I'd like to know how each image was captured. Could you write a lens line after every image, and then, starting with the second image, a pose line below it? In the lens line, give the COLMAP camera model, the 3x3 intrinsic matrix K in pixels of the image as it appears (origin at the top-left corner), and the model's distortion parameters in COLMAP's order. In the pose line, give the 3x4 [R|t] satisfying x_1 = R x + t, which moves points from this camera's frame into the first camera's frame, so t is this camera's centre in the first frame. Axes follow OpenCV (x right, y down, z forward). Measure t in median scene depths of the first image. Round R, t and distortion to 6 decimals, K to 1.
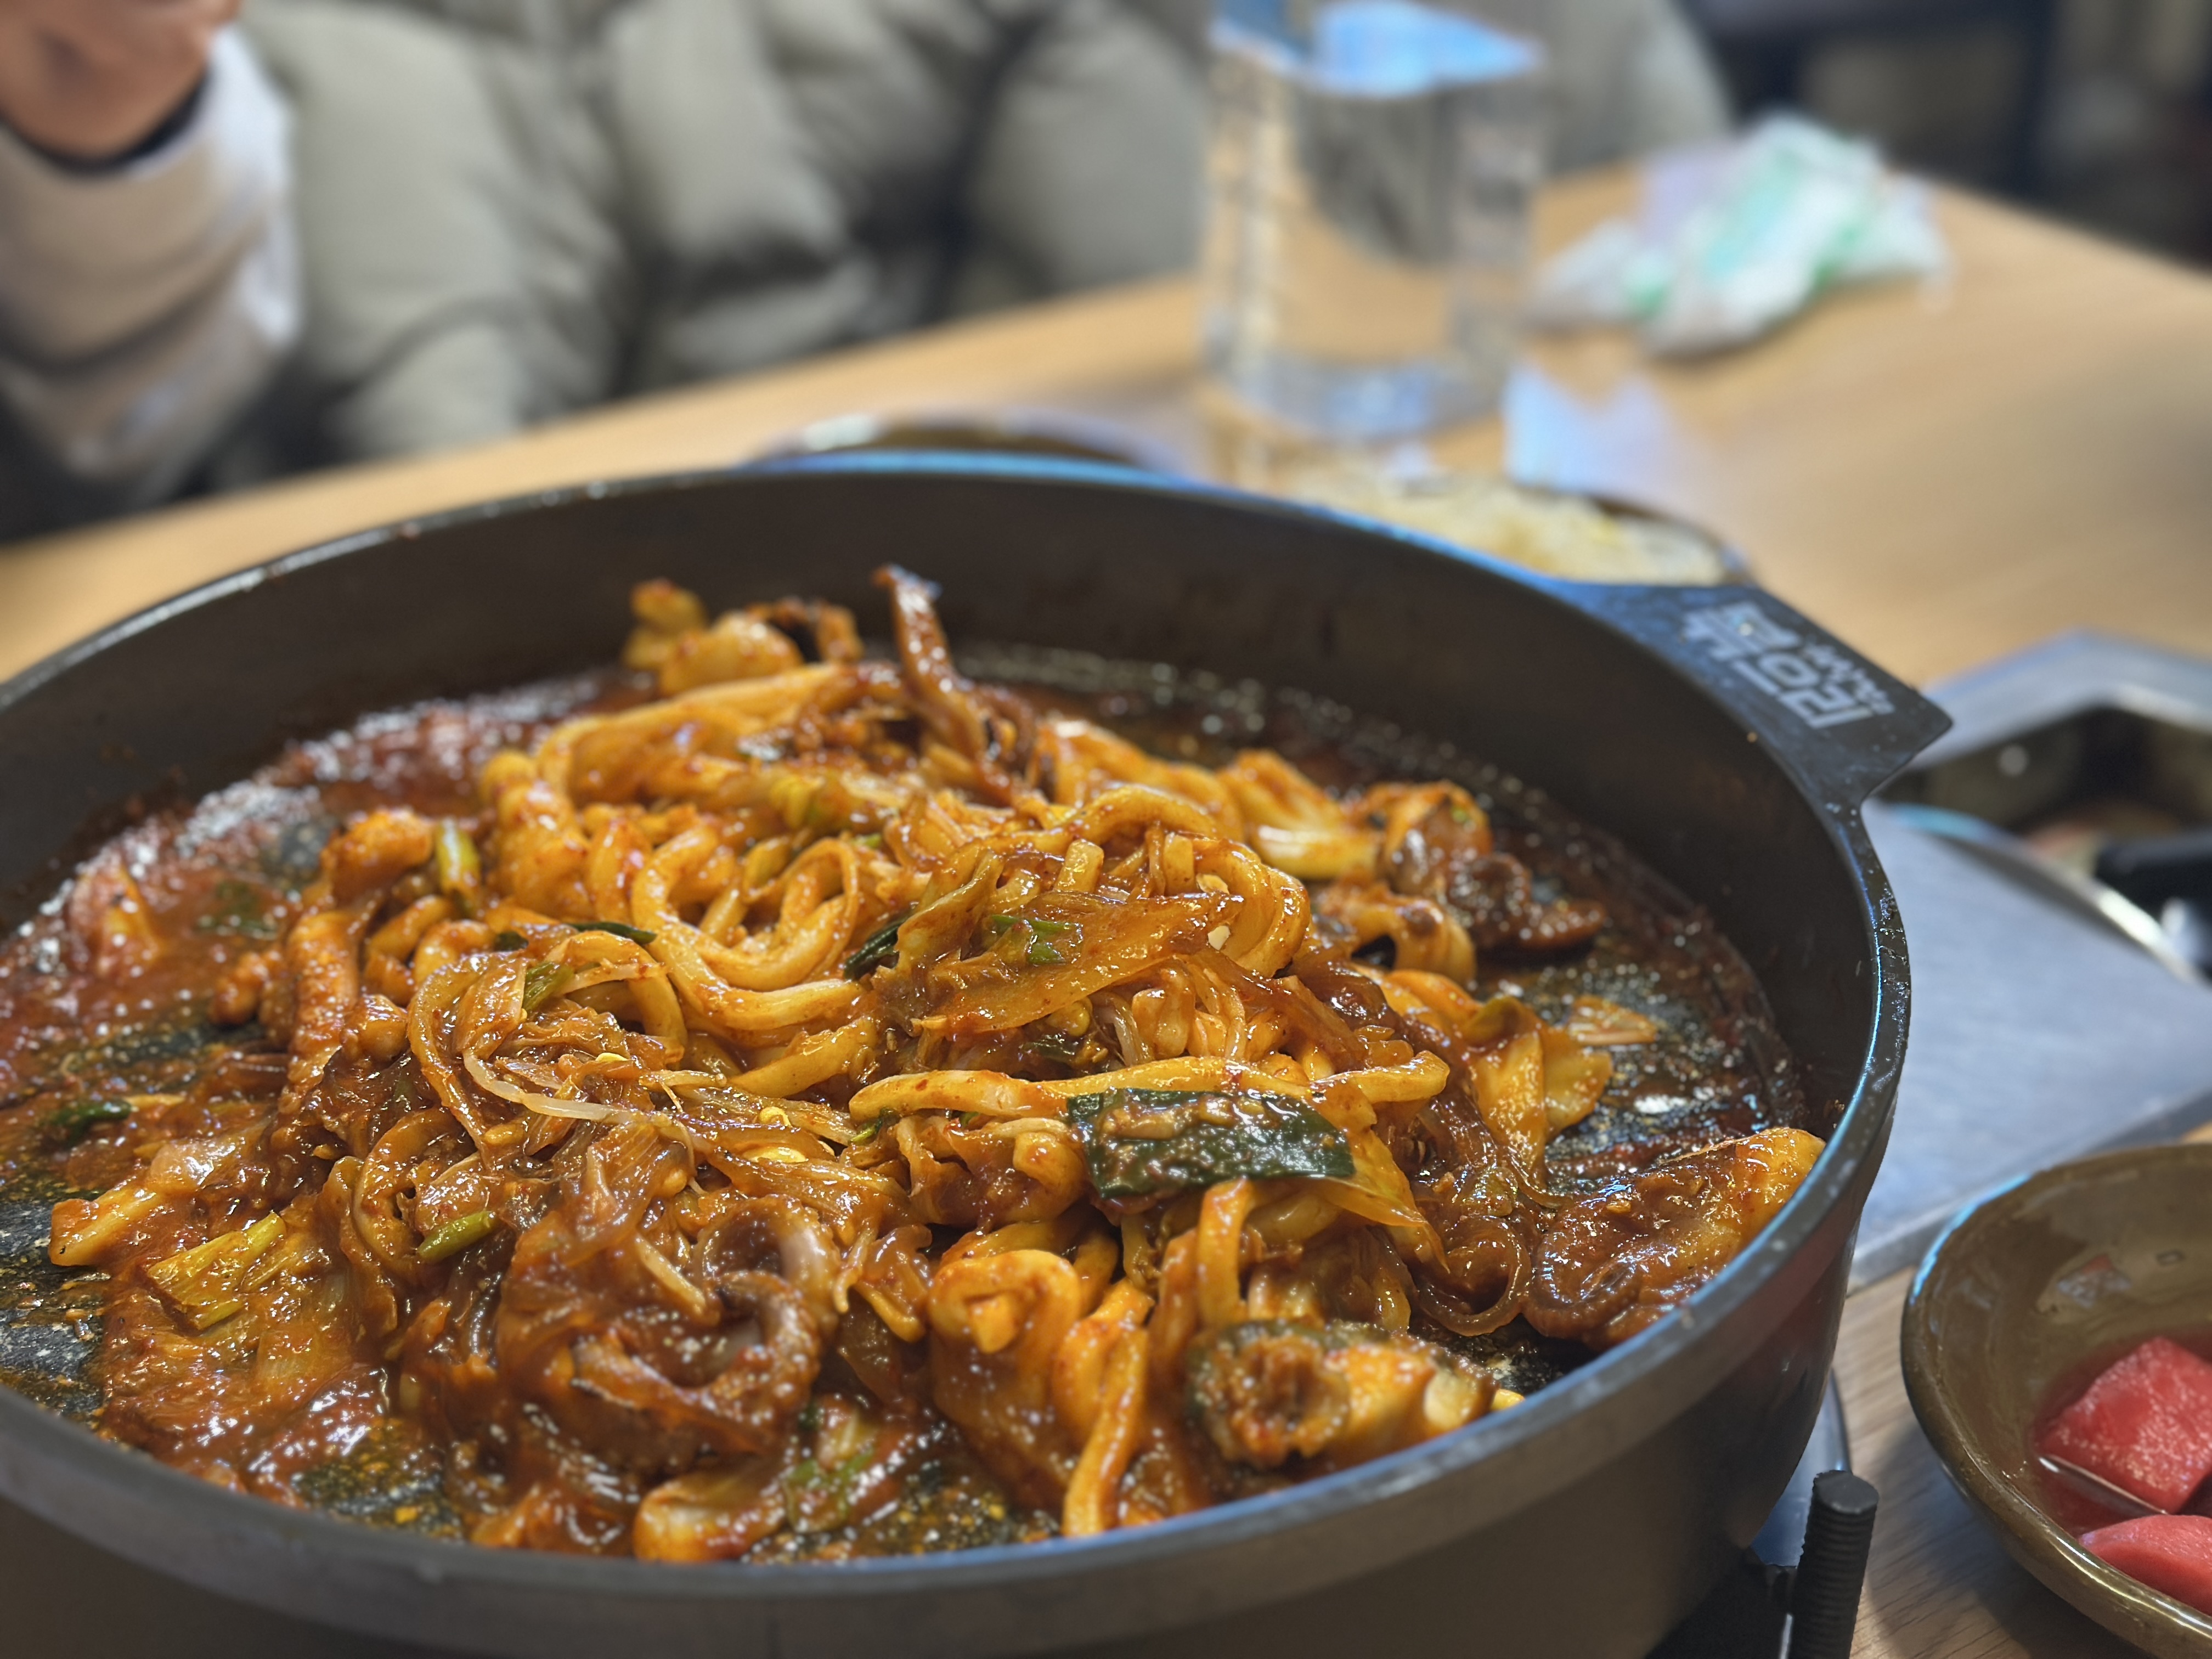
lens RADIAL K [[3146.8, 0, 1089.5], [0, 3146.8, 803.1], [0, 0, 1]] dist [0.137998, -0.146233]
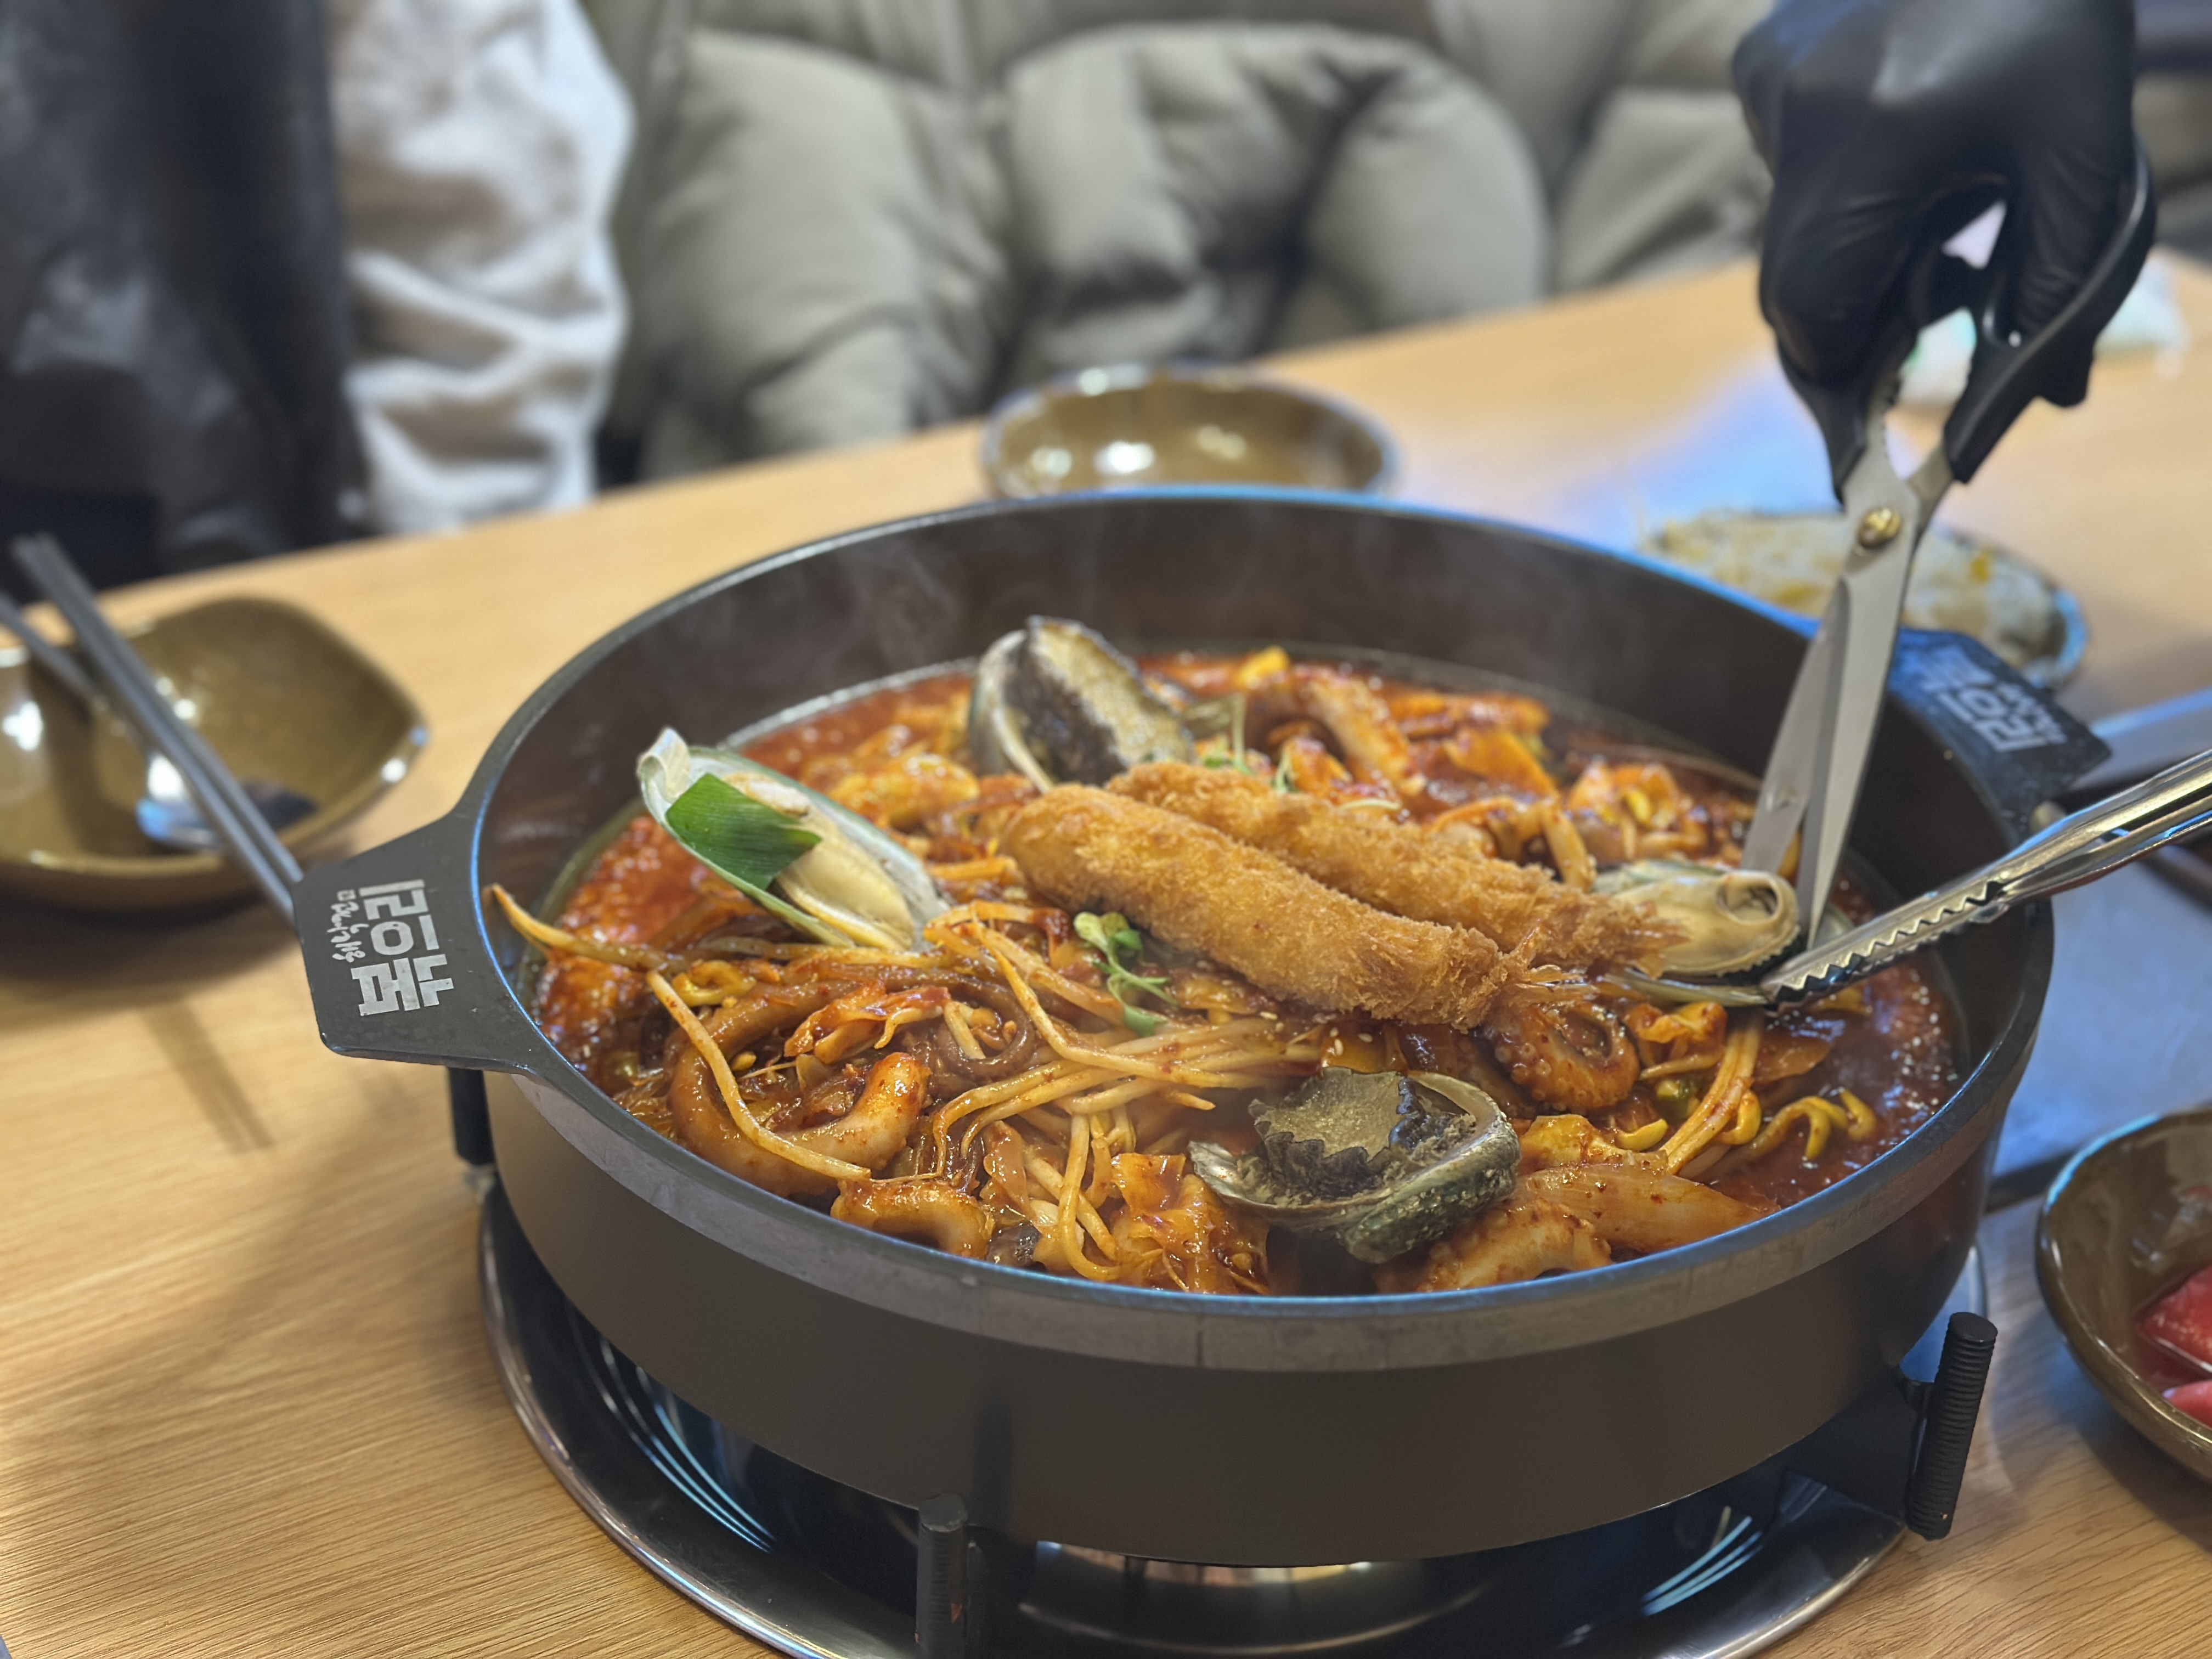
lens RADIAL K [[3136.1, 0, 1106.0], [0, 3136.1, 829.5], [0, 0, 1]] dist [0.128512, -0.016295]
pose [[0.995574, 0.063227, -0.069529, -0.034555], [-0.061516, 0.997755, 0.026485, -0.003740], [0.071048, -0.022091, 0.997228, -0.273926]]
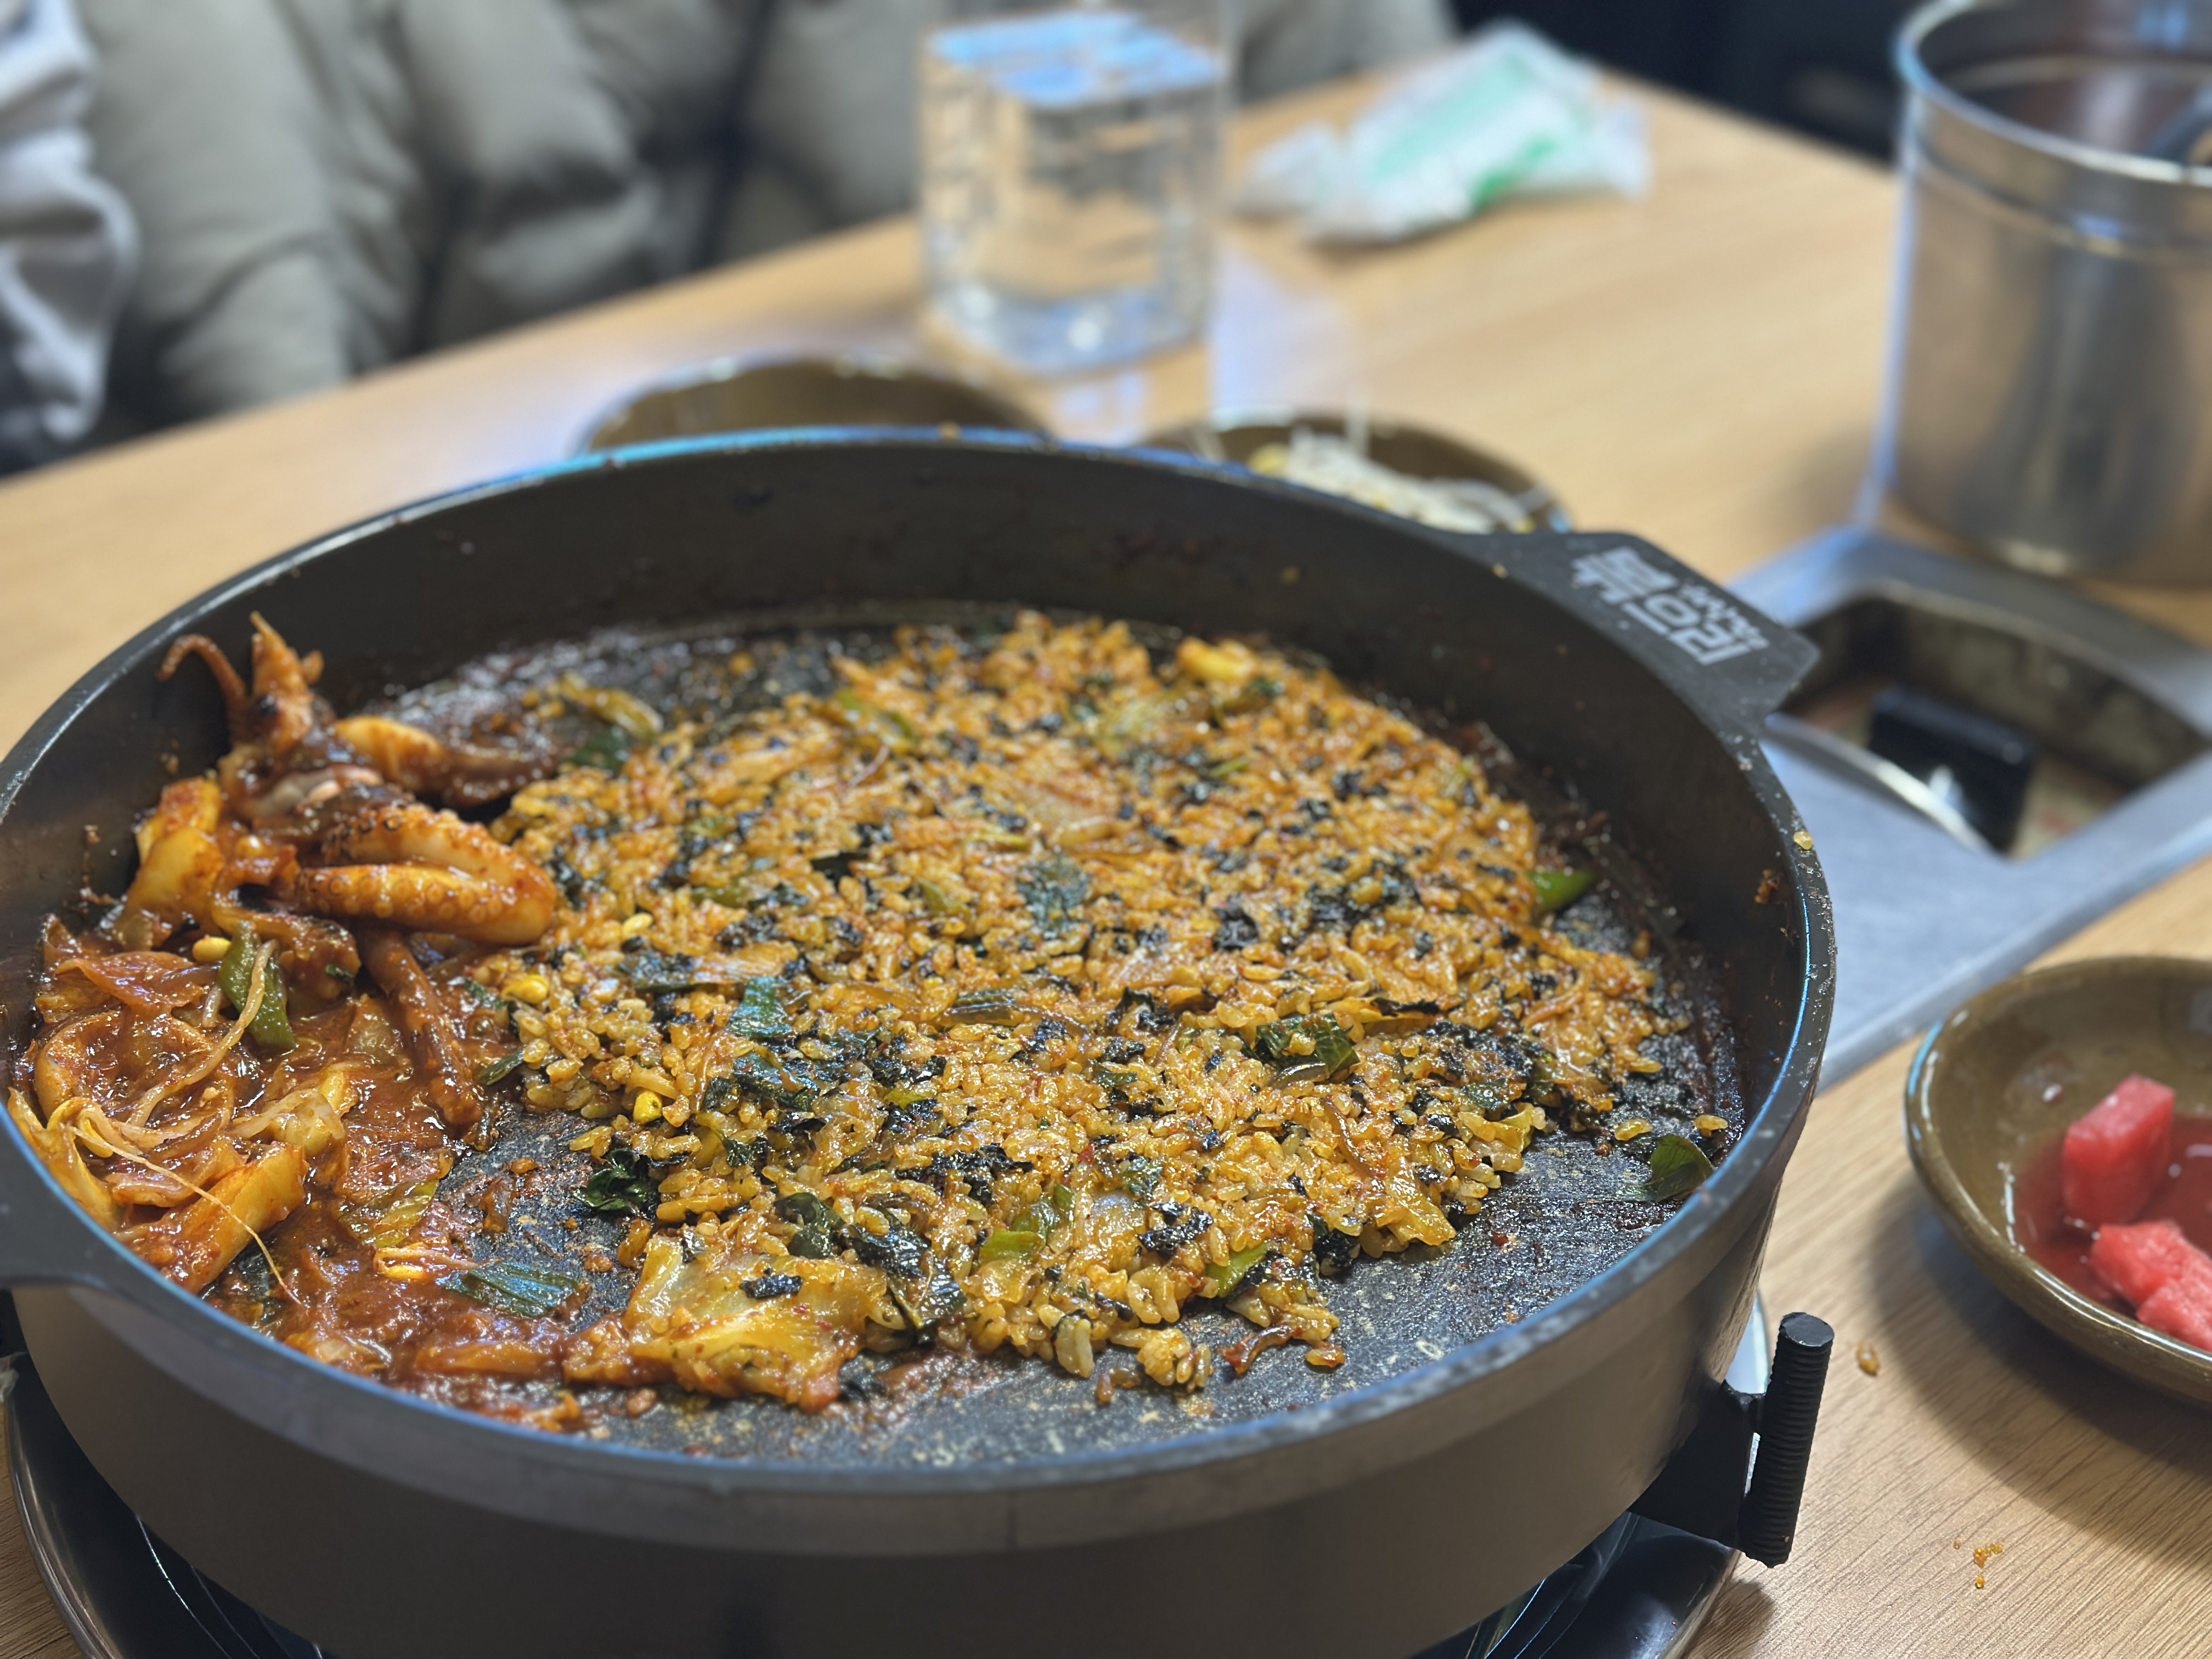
lens RADIAL K [[3136.1, 0, 1106.0], [0, 3136.1, 829.5], [0, 0, 1]] dist [0.128512, -0.016295]
pose [[0.990395, -0.044593, 0.130878, -0.130336], [0.036093, 0.997126, 0.066614, -0.045504], [-0.133473, -0.061250, 0.989158, -0.096291]]
